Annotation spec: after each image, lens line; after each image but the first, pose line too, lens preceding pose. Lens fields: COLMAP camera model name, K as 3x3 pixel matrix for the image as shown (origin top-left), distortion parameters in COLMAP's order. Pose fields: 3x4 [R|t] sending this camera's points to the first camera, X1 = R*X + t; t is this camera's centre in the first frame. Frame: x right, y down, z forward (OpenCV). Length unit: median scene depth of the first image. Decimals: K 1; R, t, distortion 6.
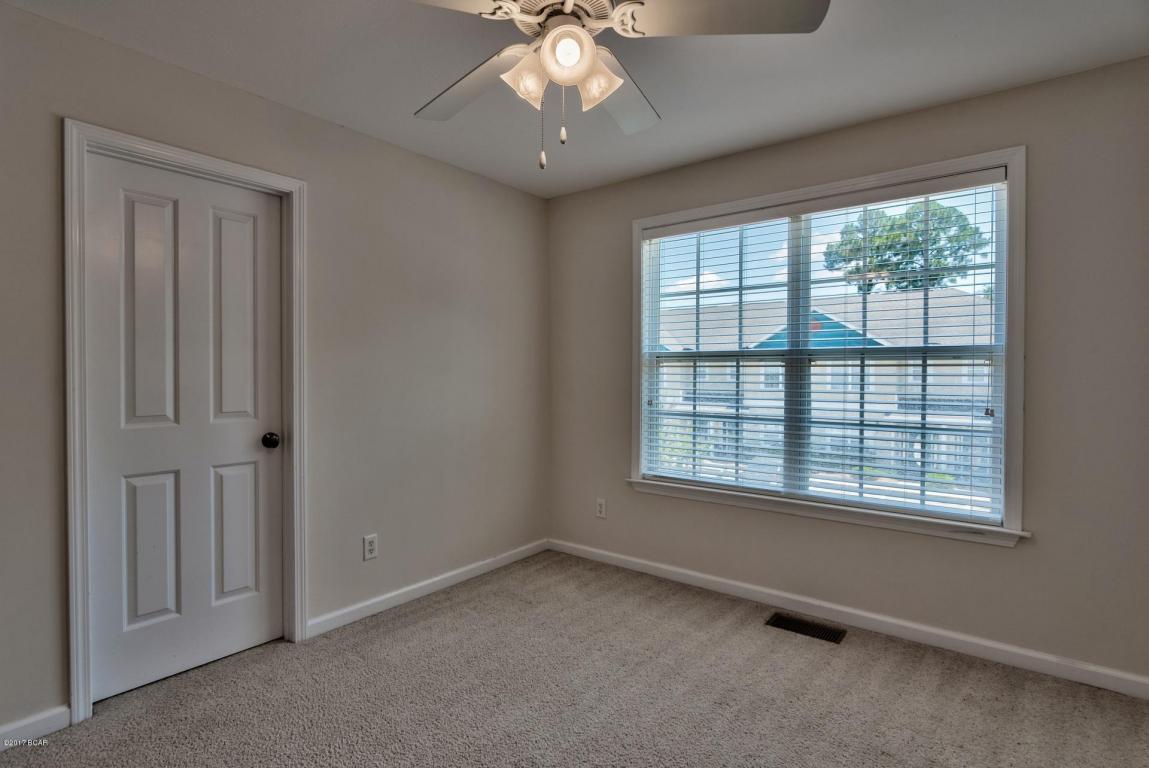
lens RADIAL K [[571.9, 0, 579.2], [0, 571.9, 376.9], [0, 0, 1]] dist [0.001243, 0.000026]
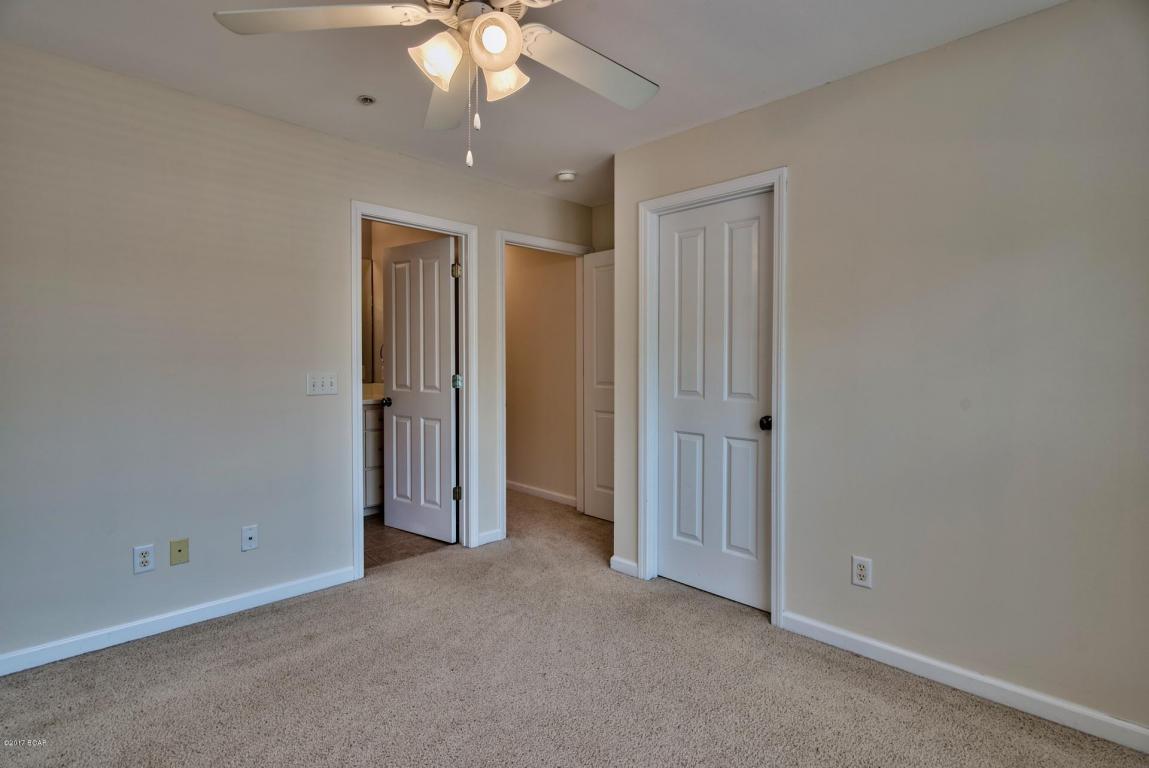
lens RADIAL K [[572.4, 0, 574.9], [0, 572.4, 364.6], [0, 0, 1]] dist [0.001712, 0.000034]
pose [[-0.122178, 0.005465, -0.992493, 0.525283], [-0.009948, 0.999928, 0.006731, -0.001106], [0.992458, 0.010696, -0.122115, 0.725579]]
